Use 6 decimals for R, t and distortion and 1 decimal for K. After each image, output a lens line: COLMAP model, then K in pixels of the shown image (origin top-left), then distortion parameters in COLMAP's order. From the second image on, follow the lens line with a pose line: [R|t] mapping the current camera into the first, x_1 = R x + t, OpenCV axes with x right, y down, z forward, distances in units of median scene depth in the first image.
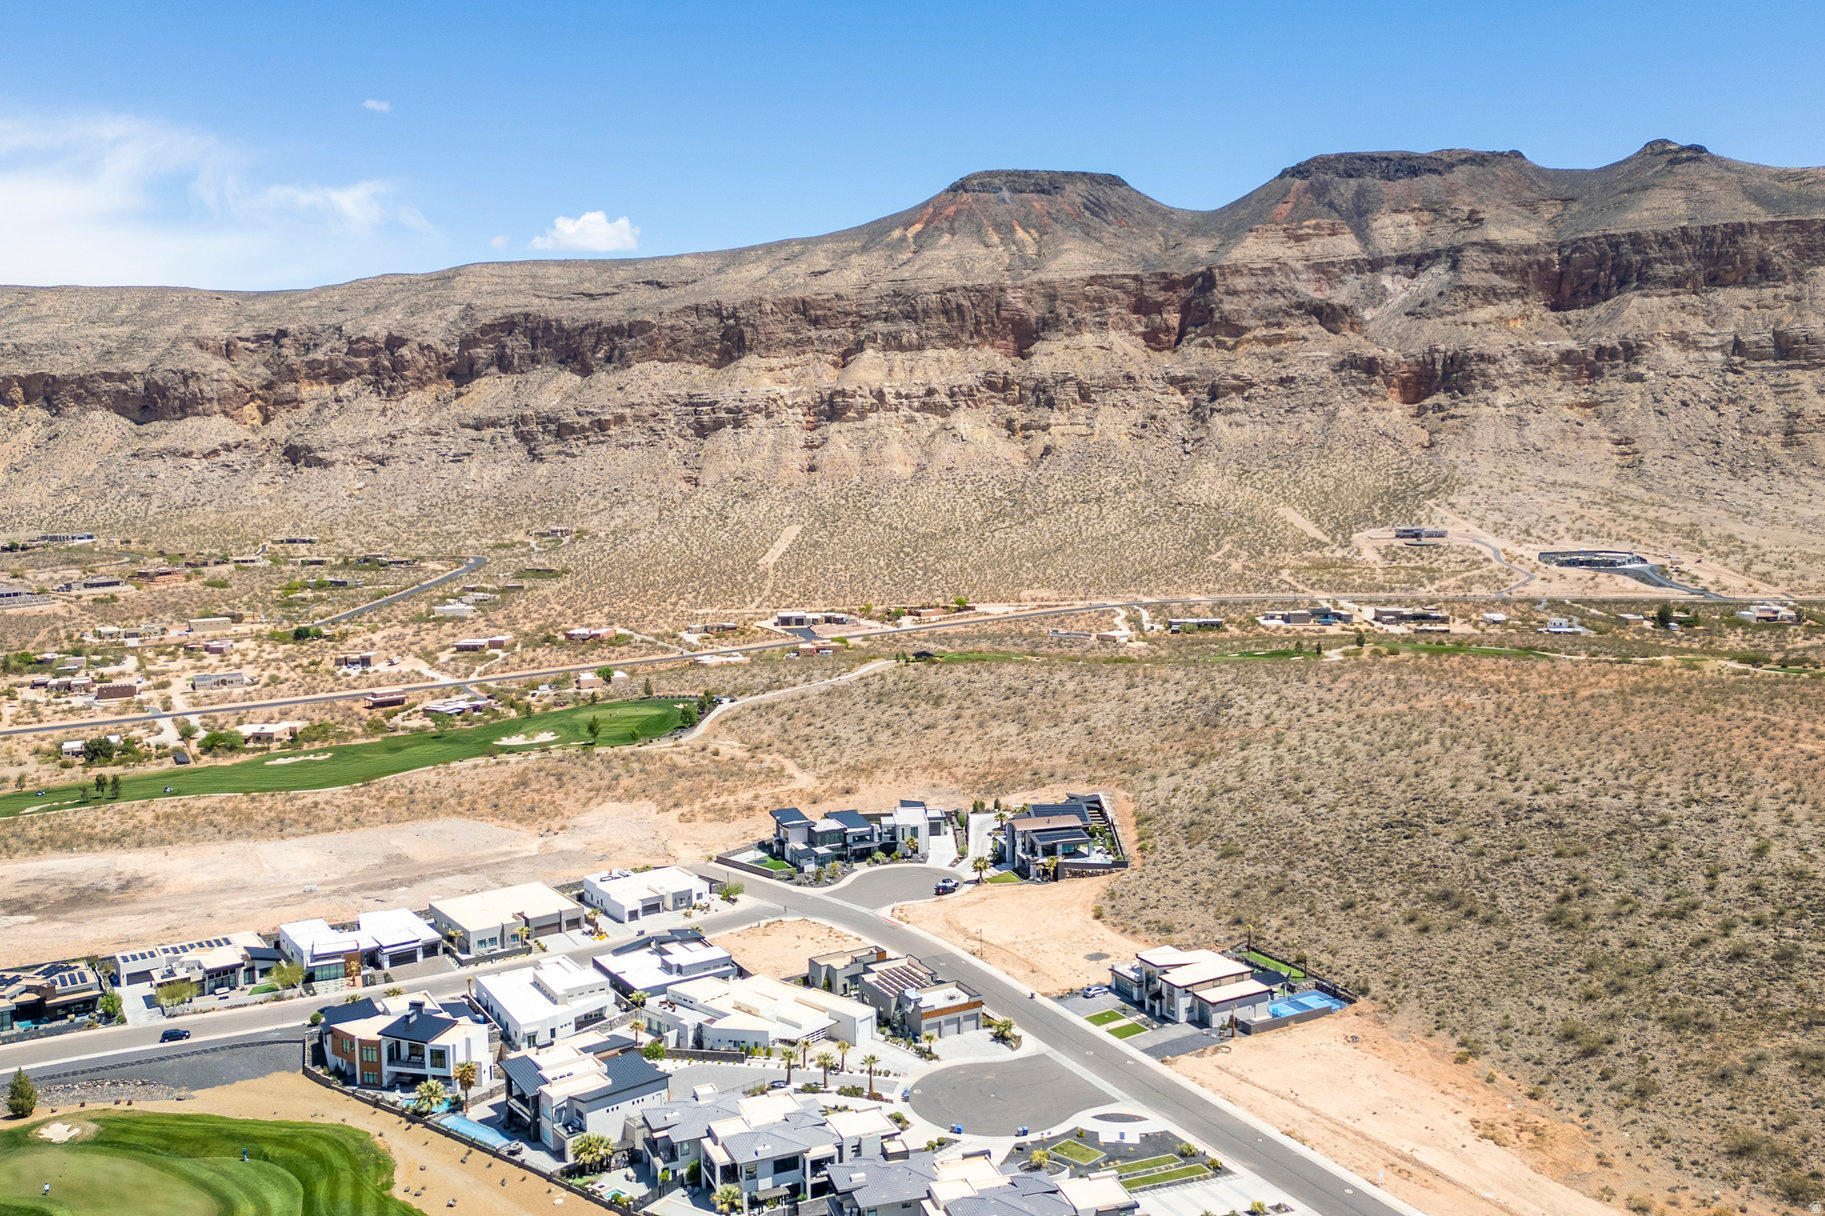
lens RADIAL K [[1556.8, 0, 912.9], [0, 1556.8, 605.0], [0, 0, 1]] dist [0.066984, -0.033410]
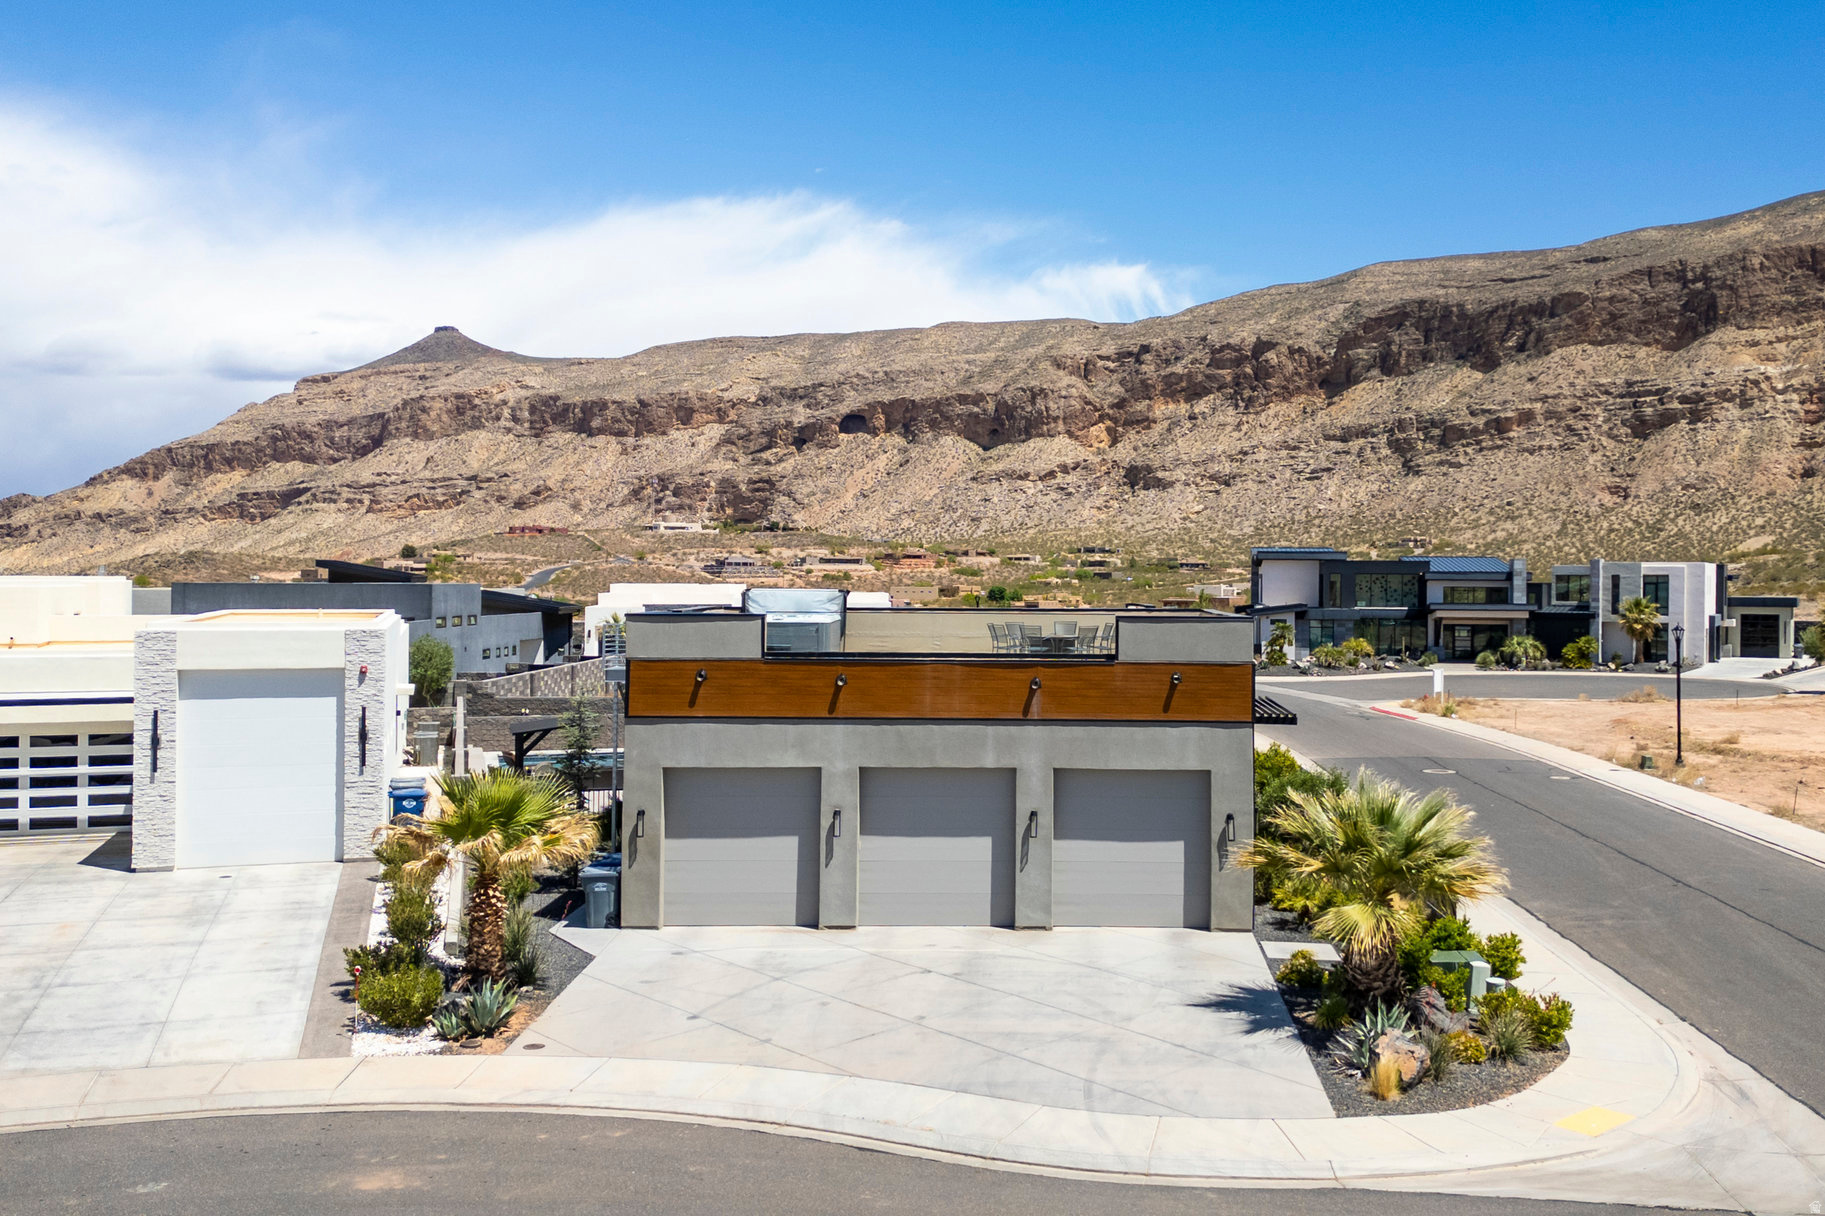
lens RADIAL K [[1780.4, 0, 912.4], [0, 1780.4, 610.9], [0, 0, 1]] dist [-0.007458, 0.000000]
pose [[0.847588, 0.033624, -0.529589, 0.014010], [-0.075237, 0.995523, -0.057208, 0.039979], [0.525294, 0.088333, 0.846323, 0.136623]]
